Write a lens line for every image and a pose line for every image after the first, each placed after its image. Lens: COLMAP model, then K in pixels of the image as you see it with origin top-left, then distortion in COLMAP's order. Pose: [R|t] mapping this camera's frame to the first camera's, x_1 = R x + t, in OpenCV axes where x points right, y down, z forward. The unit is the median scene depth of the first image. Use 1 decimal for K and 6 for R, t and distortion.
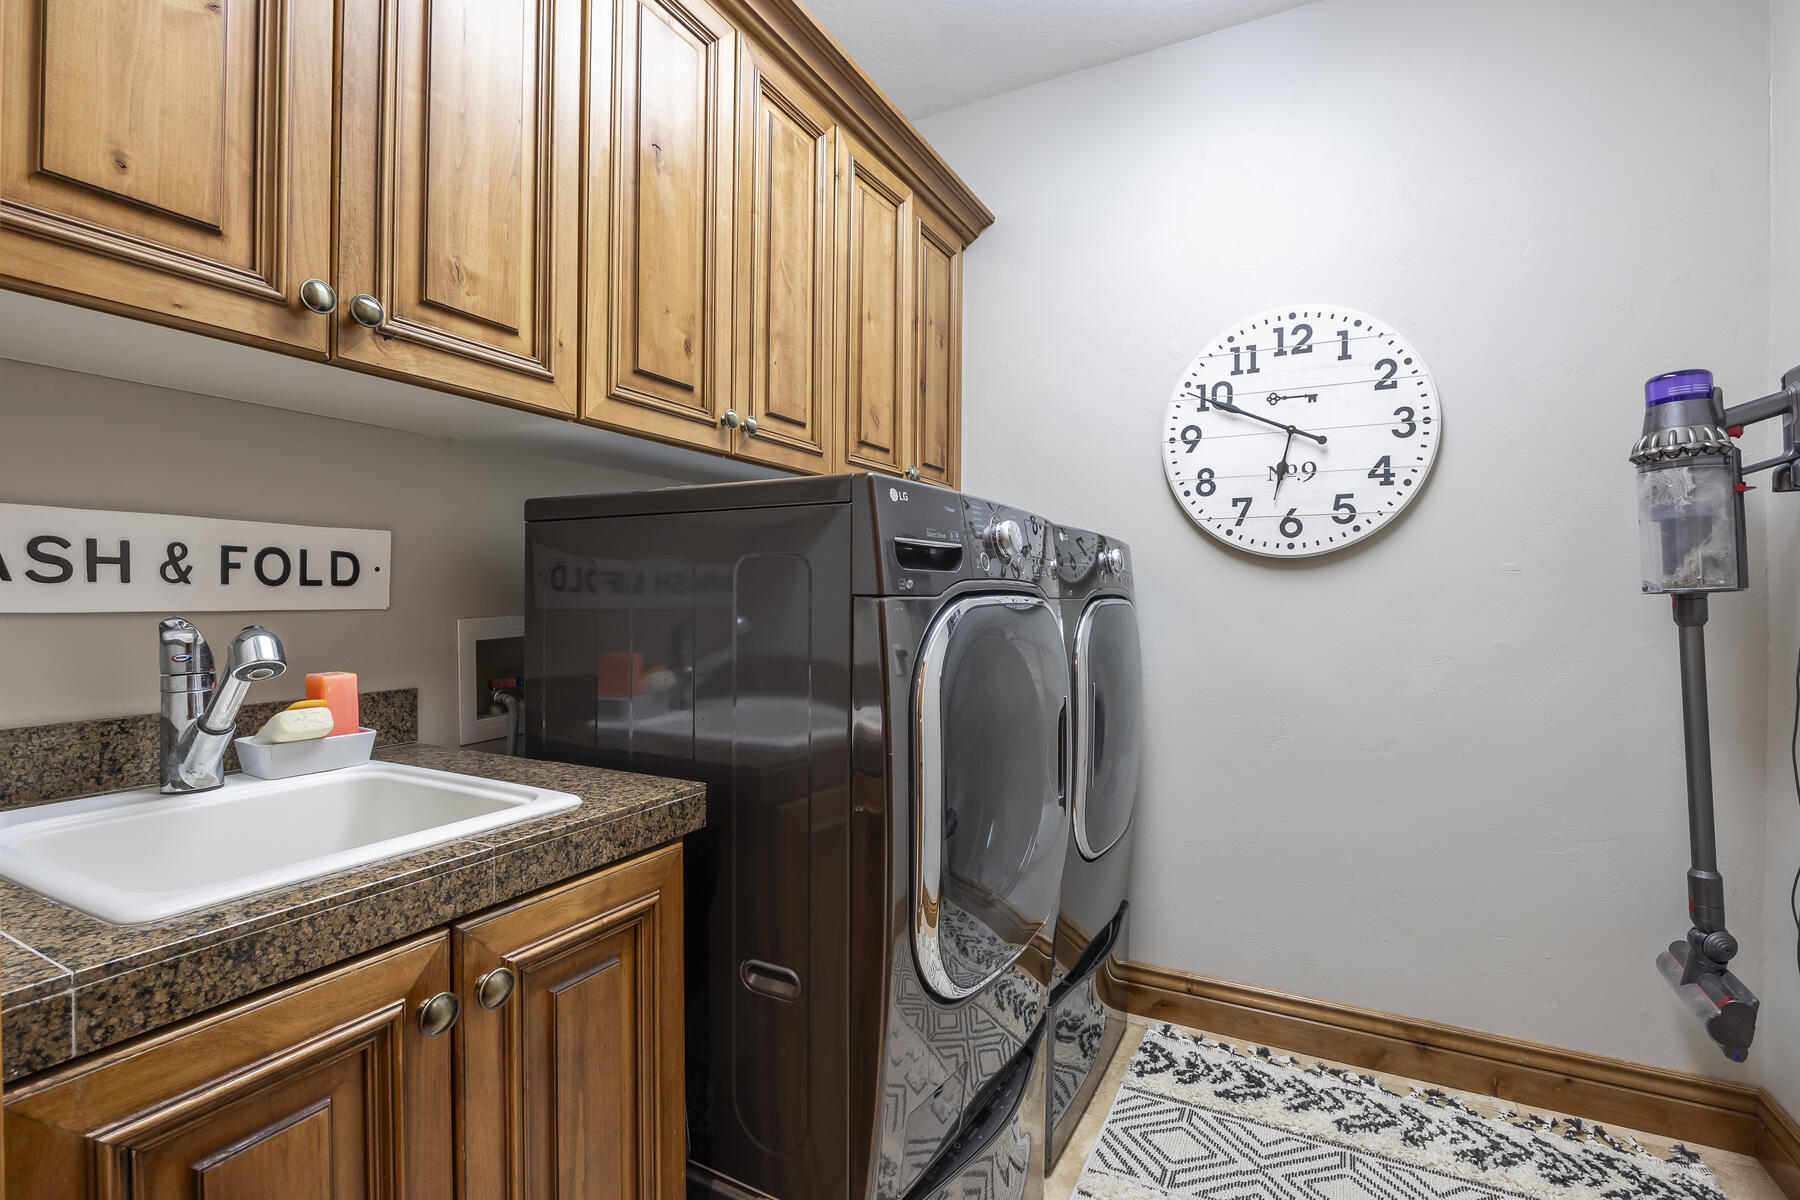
lens RADIAL K [[820.4, 0, 899.6], [0, 820.4, 595.1], [0, 0, 1]] dist [-0.020006, 0.001606]
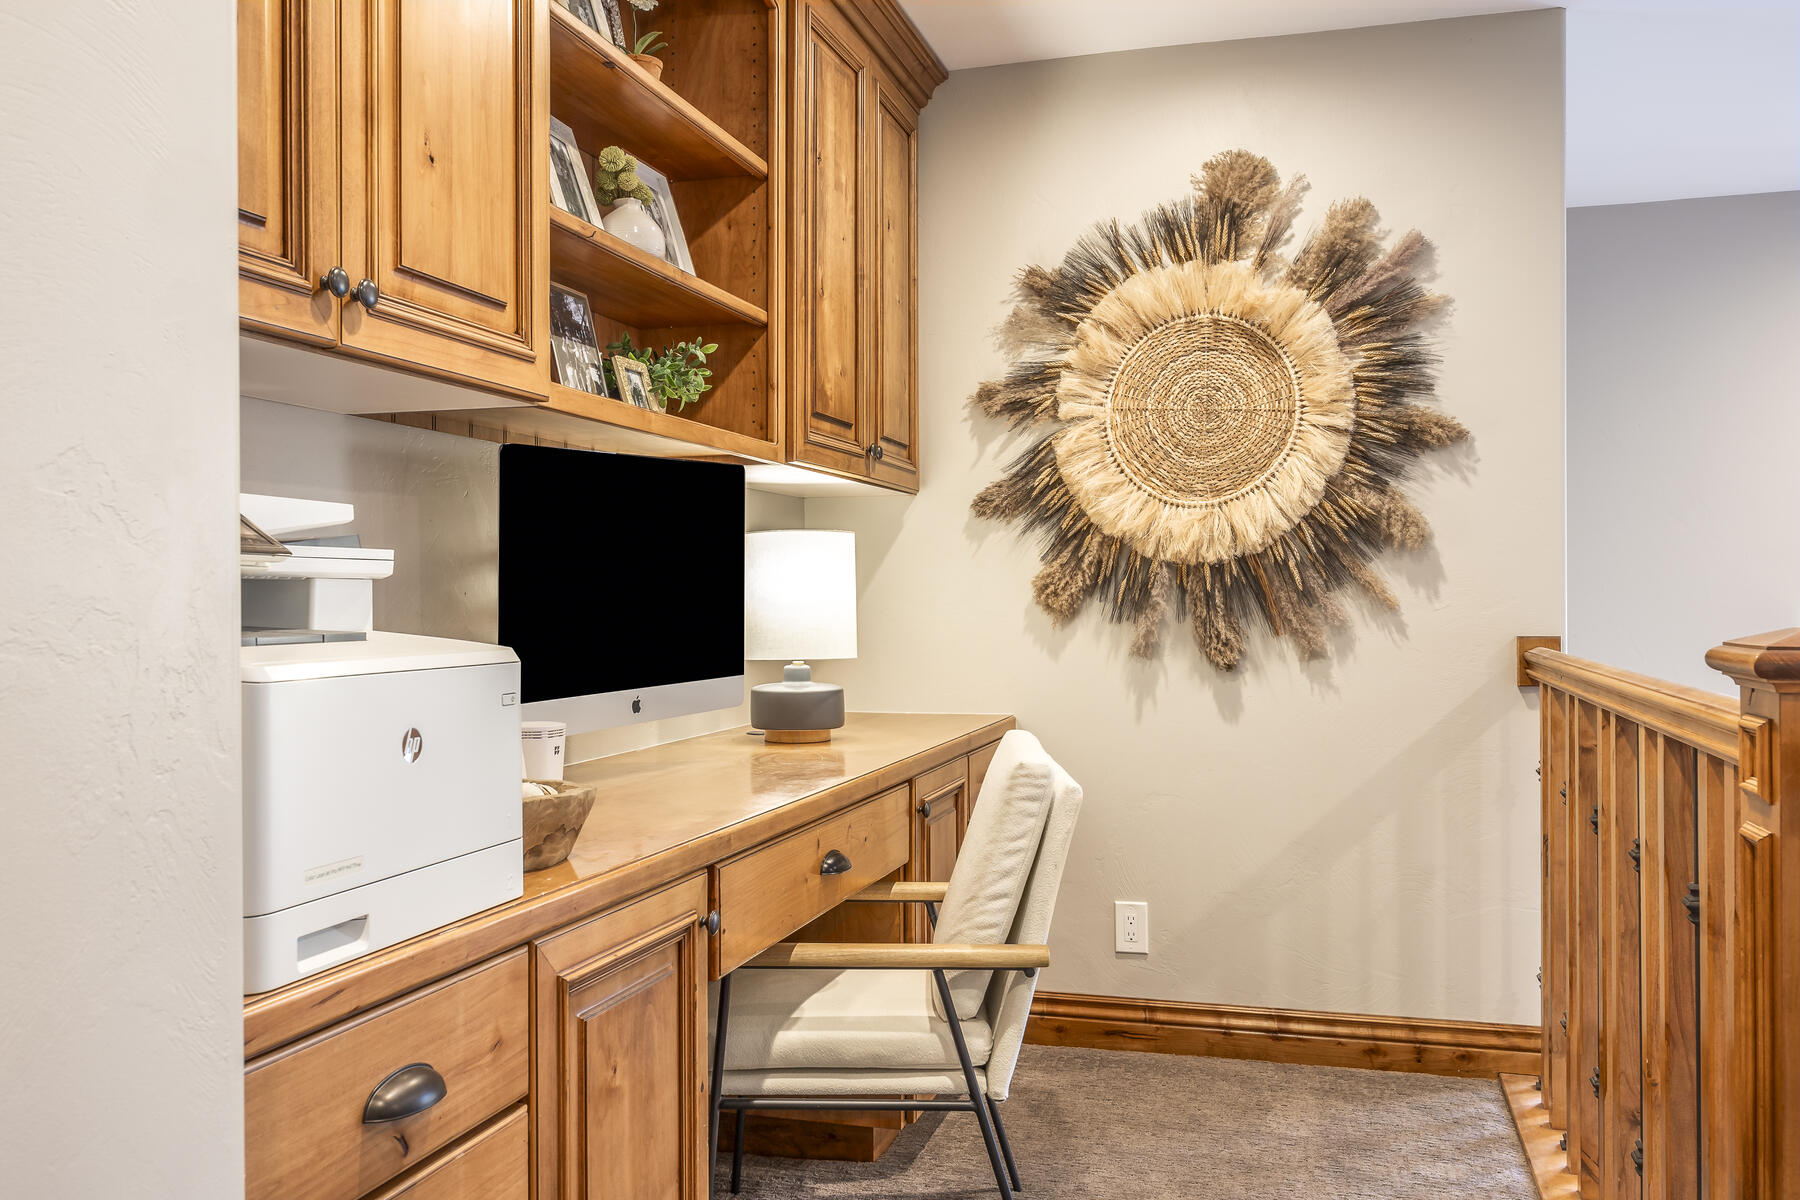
lens RADIAL K [[1540.3, 0, 900.6], [0, 1540.3, 599.4], [0, 0, 1]] dist [0.005585, 0.001313]
pose [[0.979100, -0.008561, 0.203197, -0.064547], [0.008084, 0.999962, 0.003177, -0.000698], [-0.203217, -0.001468, 0.979133, -0.124503]]
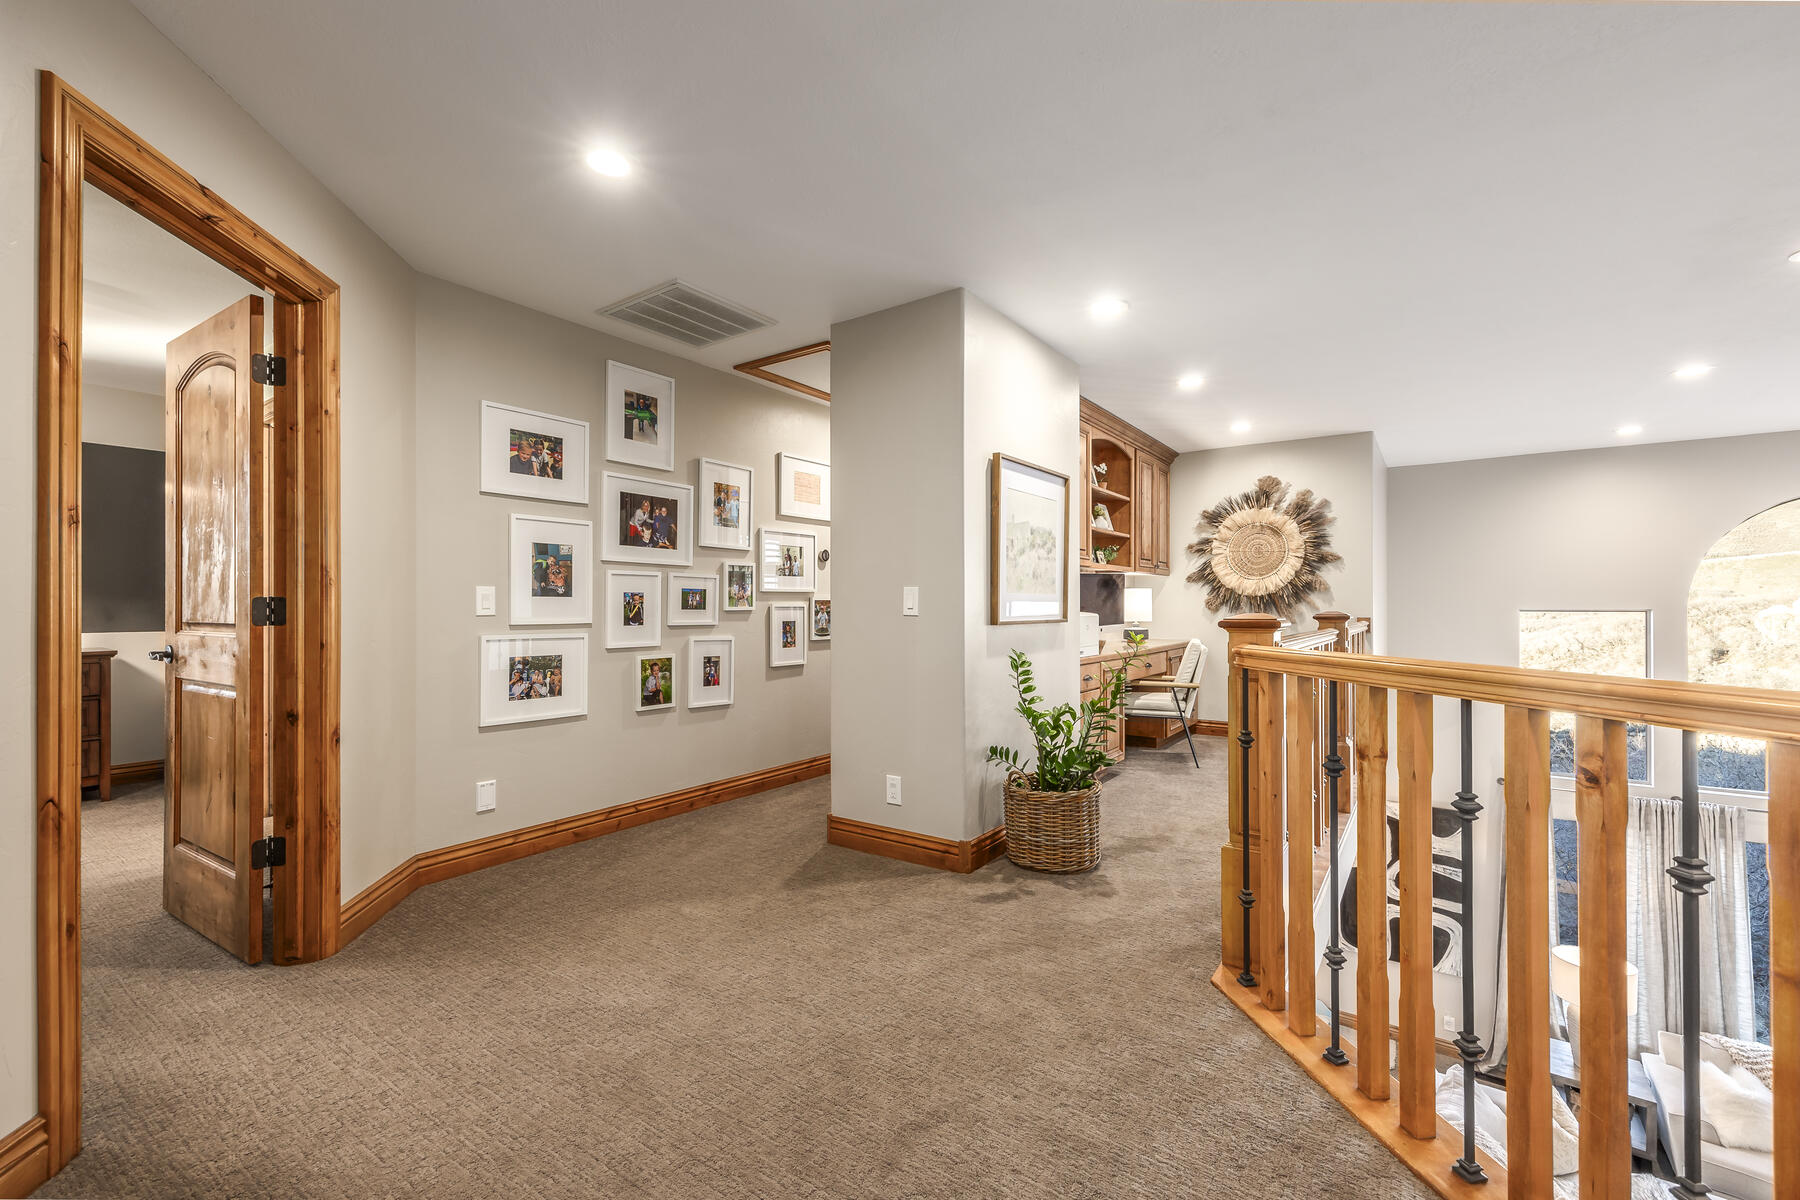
lens RADIAL K [[756.0, 0, 905.3], [0, 756.0, 602.3], [0, 0, 1]] dist [0.003601, -0.000834]
pose [[0.992422, -0.004845, -0.122777, -0.152978], [0.004123, 0.999973, -0.006135, 0.000765], [0.122803, 0.005583, 0.992415, -0.541693]]
